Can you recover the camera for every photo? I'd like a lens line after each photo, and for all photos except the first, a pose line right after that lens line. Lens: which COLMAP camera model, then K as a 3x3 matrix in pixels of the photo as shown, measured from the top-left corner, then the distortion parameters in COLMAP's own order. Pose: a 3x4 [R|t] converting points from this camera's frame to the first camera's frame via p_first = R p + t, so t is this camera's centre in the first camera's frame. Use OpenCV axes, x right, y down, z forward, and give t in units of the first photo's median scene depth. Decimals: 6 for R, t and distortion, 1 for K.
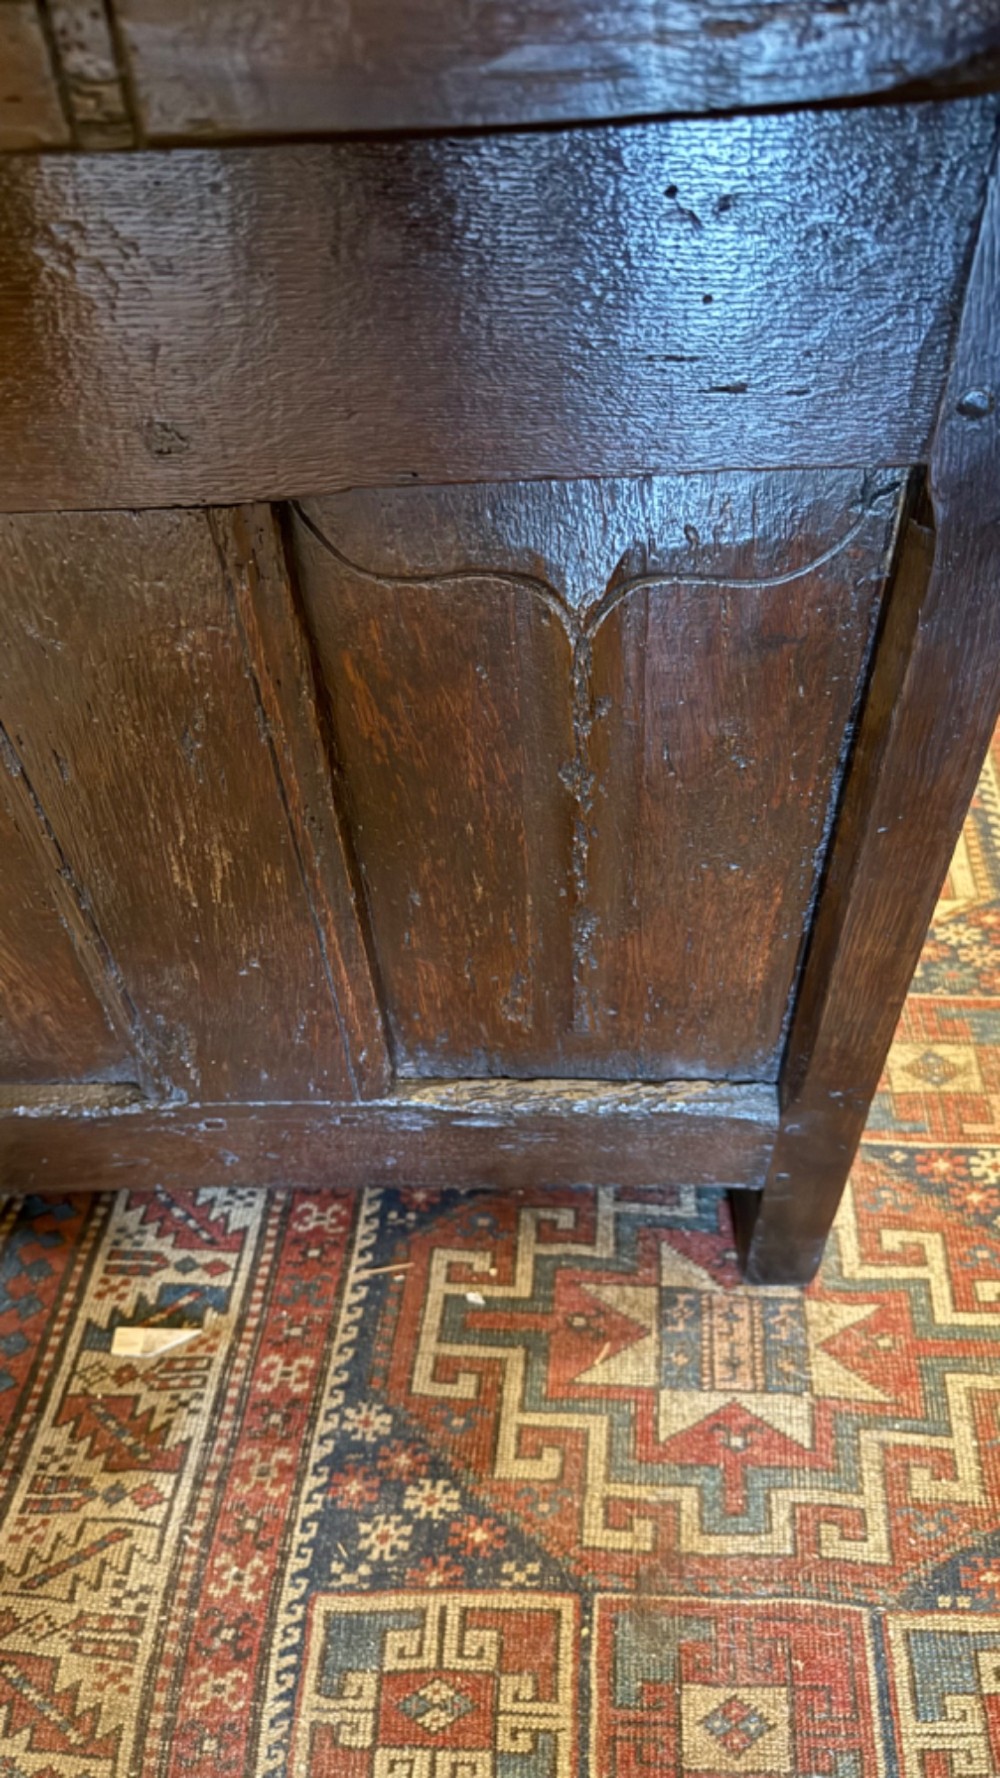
lens RADIAL K [[1247.0, 0, 503.8], [0, 1247.0, 869.5], [0, 0, 1]] dist [0.036890, -0.082047]
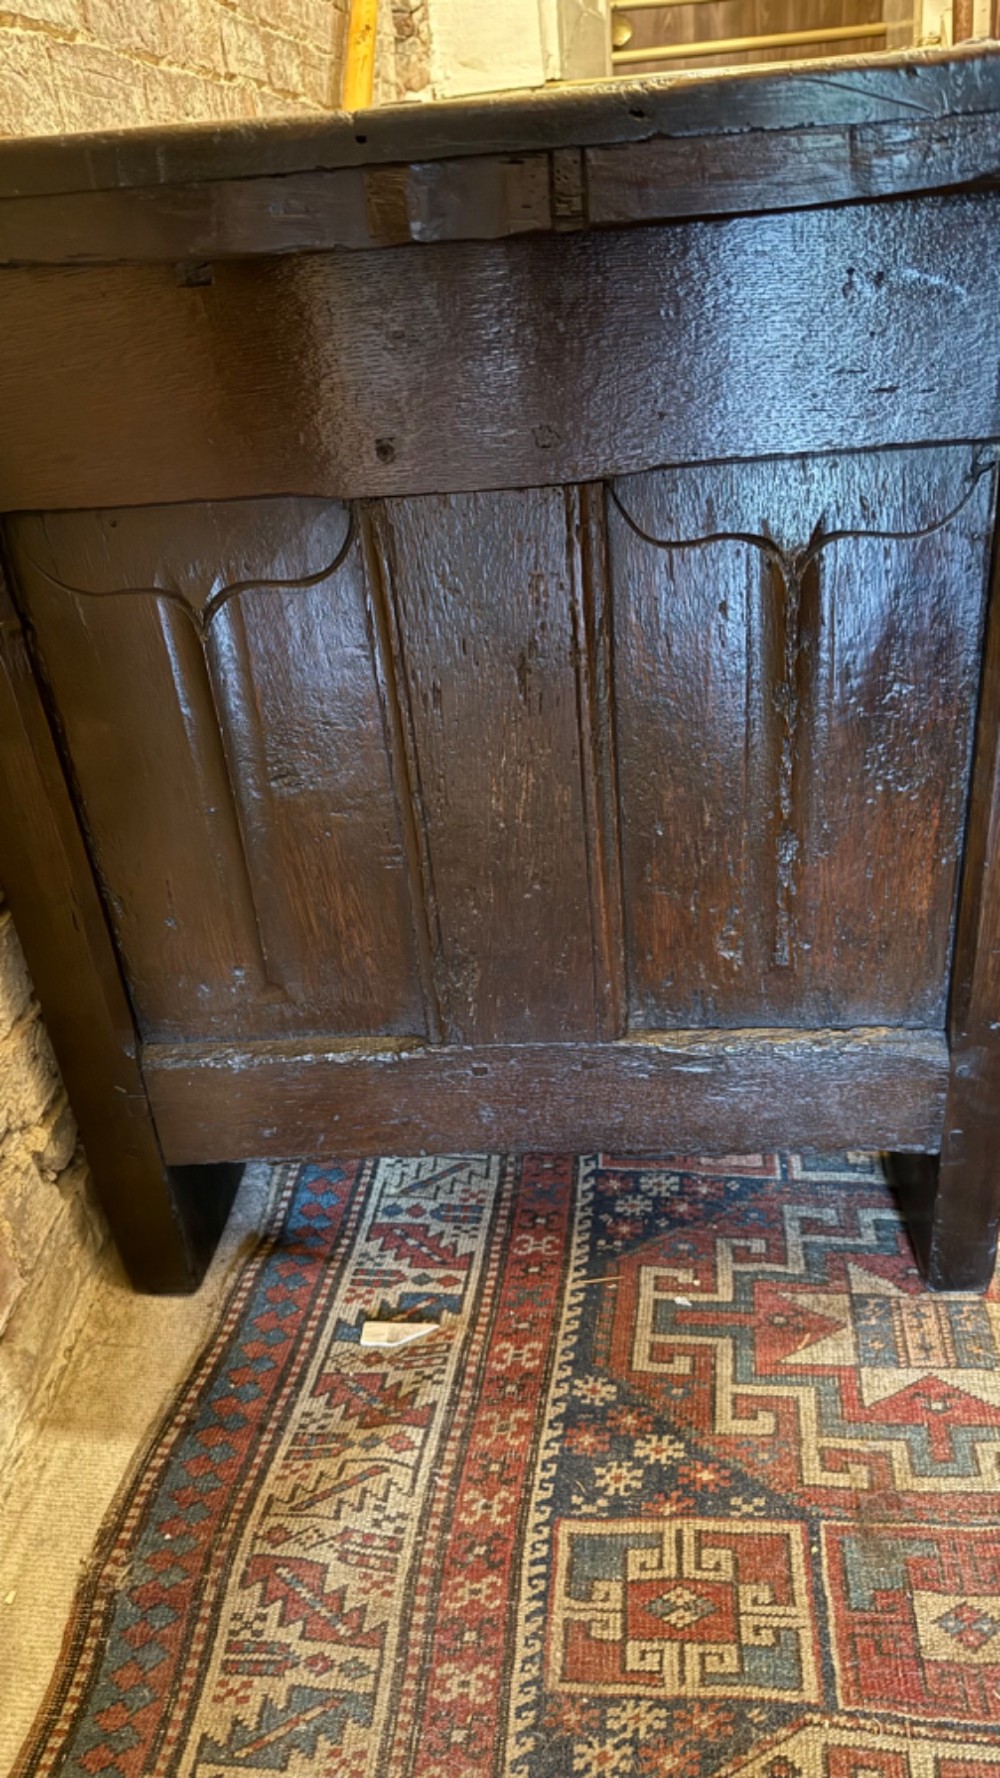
lens RADIAL K [[1235.1, 0, 500.0], [0, 1235.1, 889.0], [0, 0, 1]] dist [0.016133, -0.052913]
pose [[0.997534, -0.012956, -0.068978, -0.115535], [-0.010451, 0.944436, -0.328530, 0.397868], [0.069402, 0.328440, 0.941972, -0.188006]]
